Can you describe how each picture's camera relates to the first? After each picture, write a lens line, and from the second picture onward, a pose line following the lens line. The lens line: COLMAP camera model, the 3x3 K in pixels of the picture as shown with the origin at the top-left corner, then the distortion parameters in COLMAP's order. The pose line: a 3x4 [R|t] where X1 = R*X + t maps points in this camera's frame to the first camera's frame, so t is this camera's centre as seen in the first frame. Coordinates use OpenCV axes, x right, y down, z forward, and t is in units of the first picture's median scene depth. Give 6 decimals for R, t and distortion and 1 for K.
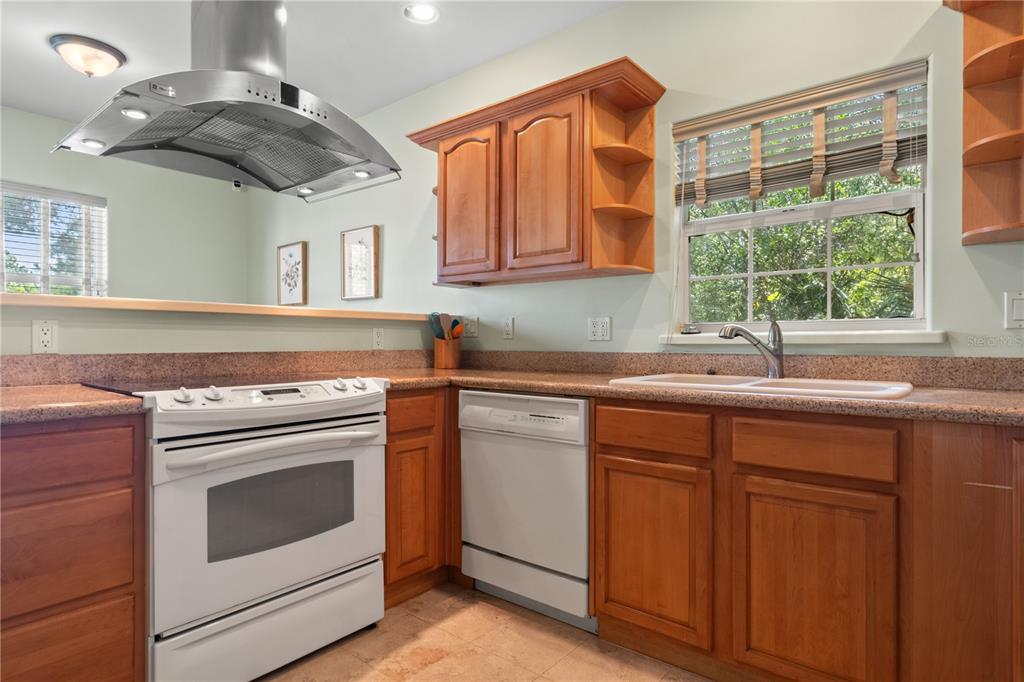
lens RADIAL K [[558.8, 0, 512.0], [0, 558.8, 341.0], [0, 0, 1]] dist [0.001505, -0.000406]
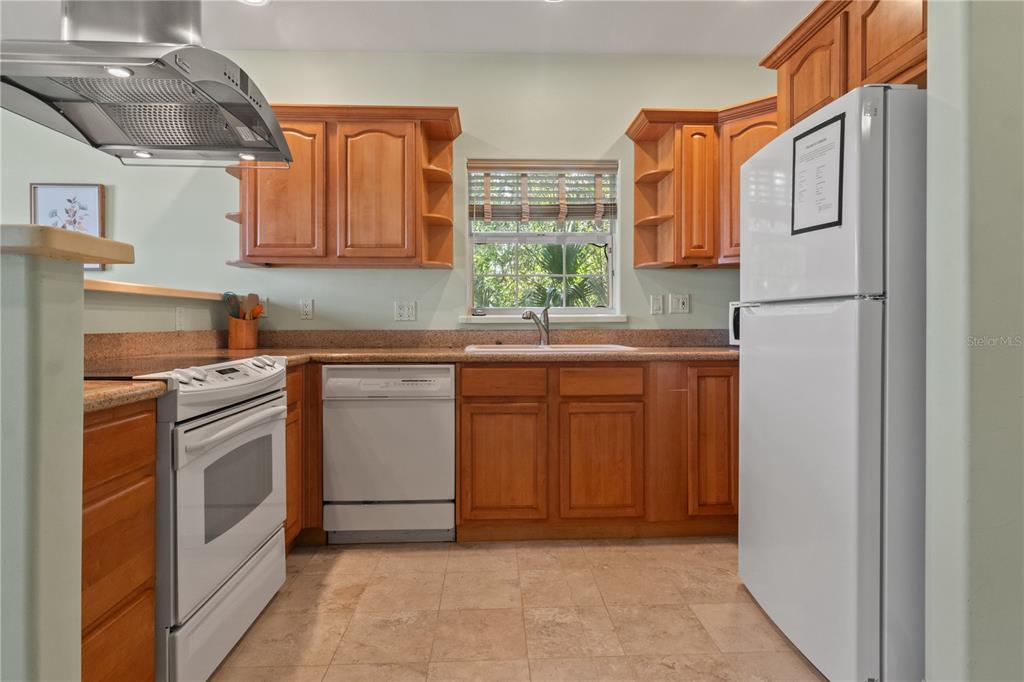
lens RADIAL K [[557.4, 0, 513.6], [0, 557.4, 320.9], [0, 0, 1]] dist [-0.000758, 0.000023]
pose [[0.743418, -0.000825, 0.668826, -0.614965], [0.000983, 1.000000, 0.000140, 0.000180], [-0.668826, 0.000554, 0.743419, -0.080667]]
